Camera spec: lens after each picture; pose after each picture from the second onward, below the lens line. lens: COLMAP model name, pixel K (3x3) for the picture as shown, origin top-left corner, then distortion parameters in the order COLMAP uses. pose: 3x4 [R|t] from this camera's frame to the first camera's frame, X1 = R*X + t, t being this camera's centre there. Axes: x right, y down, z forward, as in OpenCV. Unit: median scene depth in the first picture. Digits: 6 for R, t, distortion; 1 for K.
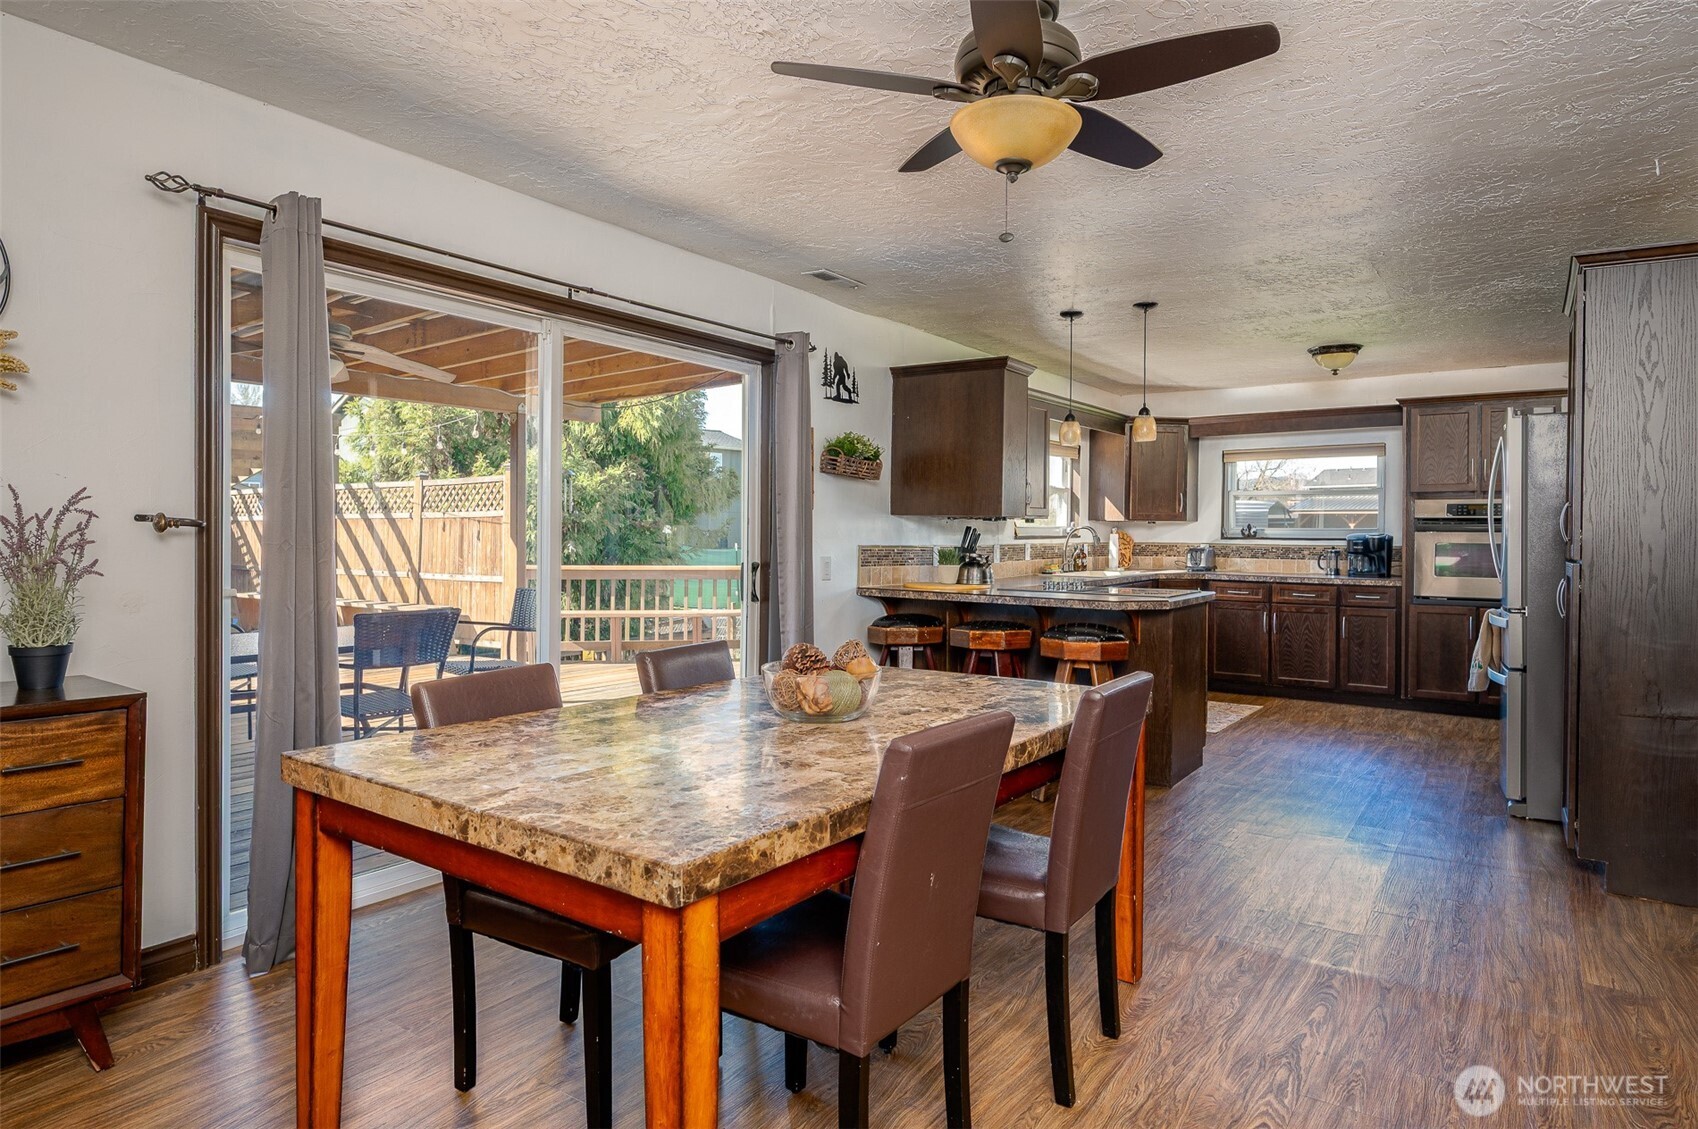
lens RADIAL K [[937.4, 0, 866.2], [0, 937.4, 542.3], [0, 0, 1]] dist [-0.002629, -0.000638]
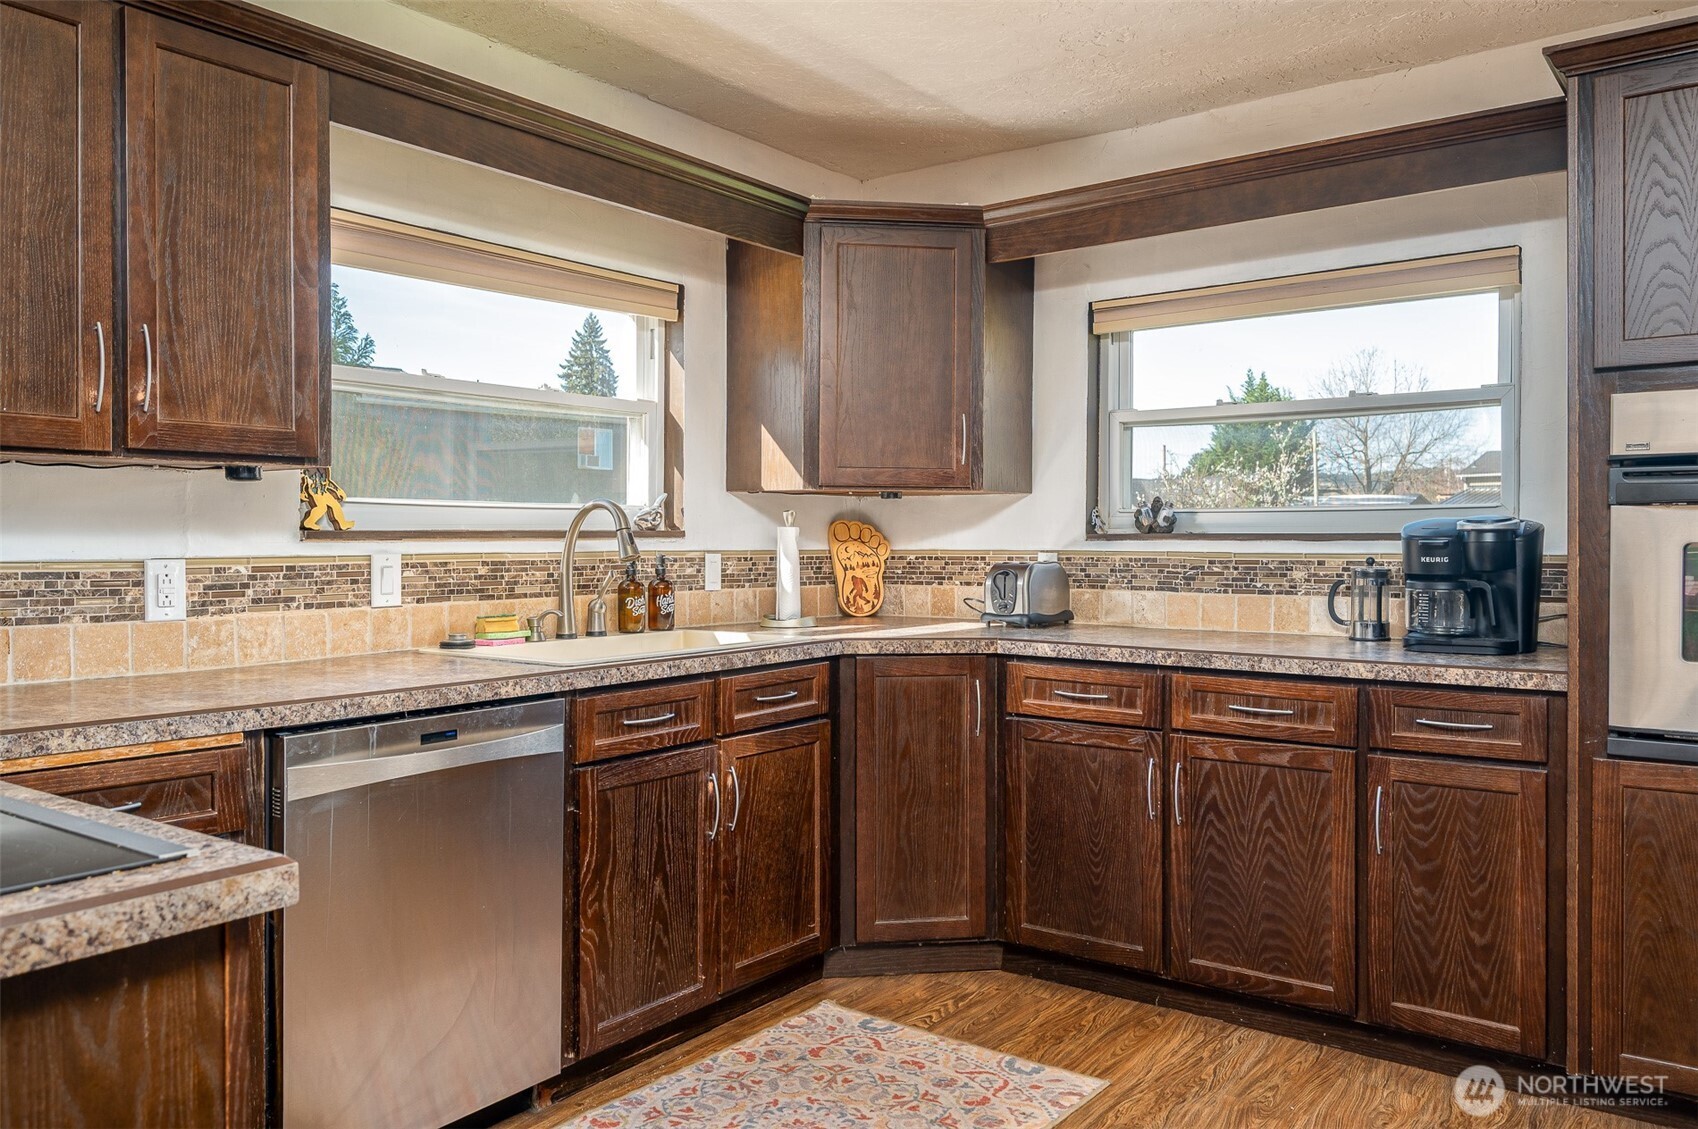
lens RADIAL K [[1256.0, 0, 845.9], [0, 1256.0, 557.2], [0, 0, 1]] dist [-0.008080, 0.007326]
pose [[0.999797, -0.006040, -0.019237, 0.340050], [0.006066, 0.999981, 0.001283, 0.002873], [0.019229, -0.001400, 0.999814, 0.579315]]
